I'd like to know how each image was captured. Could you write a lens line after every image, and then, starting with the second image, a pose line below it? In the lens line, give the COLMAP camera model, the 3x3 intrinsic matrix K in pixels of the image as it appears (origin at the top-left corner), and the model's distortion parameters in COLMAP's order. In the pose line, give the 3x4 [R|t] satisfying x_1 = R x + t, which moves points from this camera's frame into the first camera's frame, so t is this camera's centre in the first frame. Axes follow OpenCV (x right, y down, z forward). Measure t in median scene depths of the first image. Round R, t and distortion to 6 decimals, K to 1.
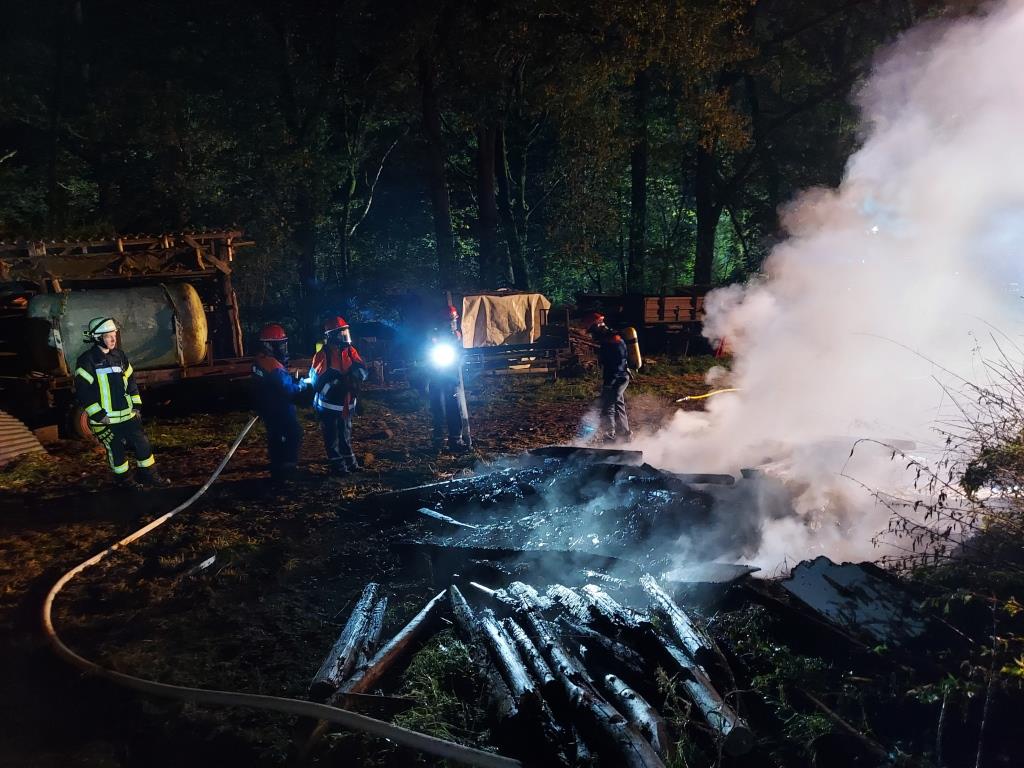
lens RADIAL K [[741.8, 0, 507.3], [0, 741.8, 383.1], [0, 0, 1]] dist [0.075882, -0.051613]
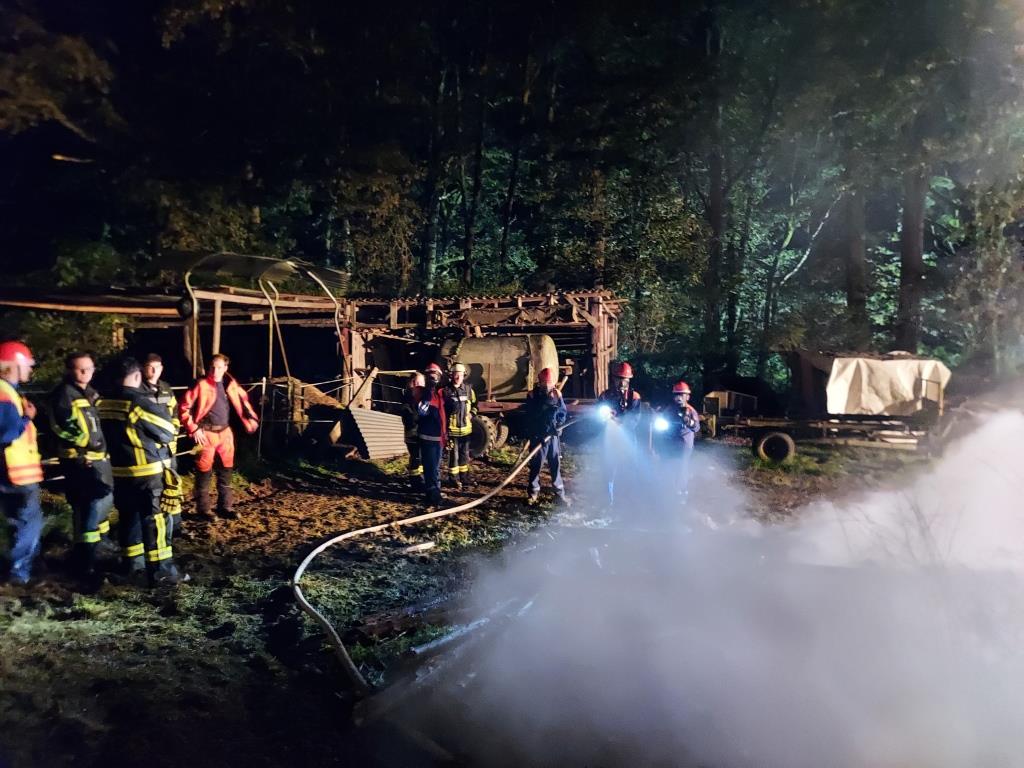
lens RADIAL K [[741.8, 0, 507.3], [0, 741.8, 383.1], [0, 0, 1]] dist [0.075882, -0.051613]
pose [[0.817088, 0.091683, -0.569176, 0.161487], [-0.123329, 0.992216, -0.017219, -0.018597], [0.563167, 0.084265, 0.822036, -0.024211]]
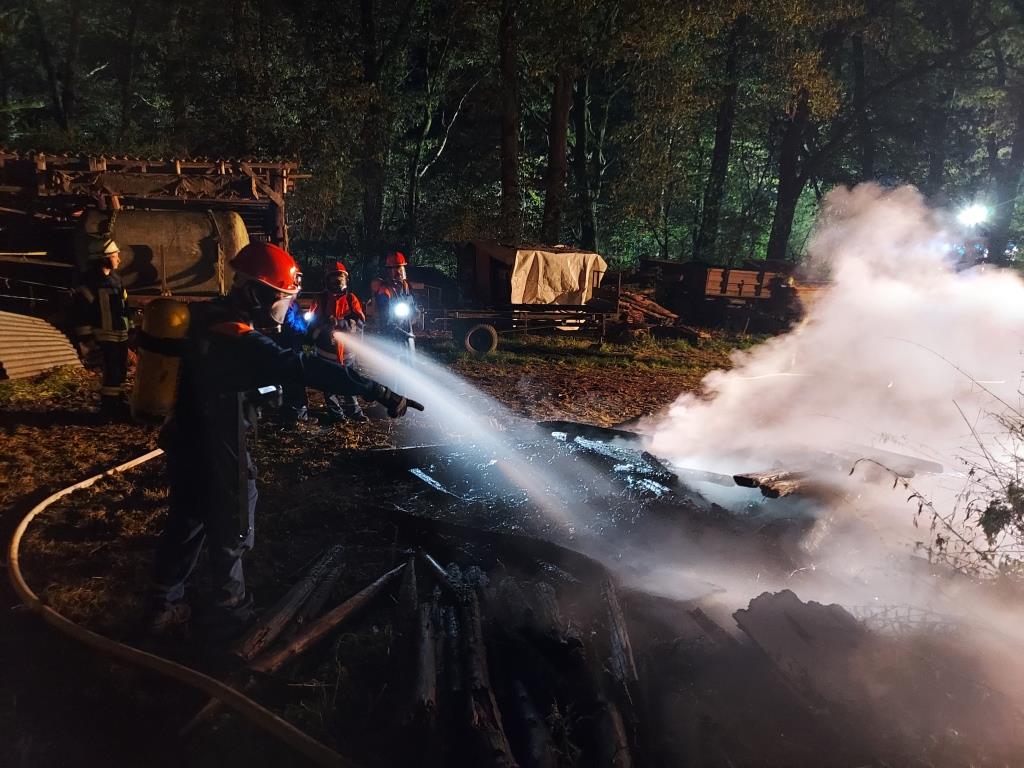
lens RADIAL K [[741.8, 0, 507.3], [0, 741.8, 383.1], [0, 0, 1]] dist [0.075882, -0.051613]
pose [[0.991061, 0.107135, -0.079505, 0.026354], [-0.101893, 0.992516, 0.067307, -0.008152], [0.086121, -0.058604, 0.994560, 0.019298]]
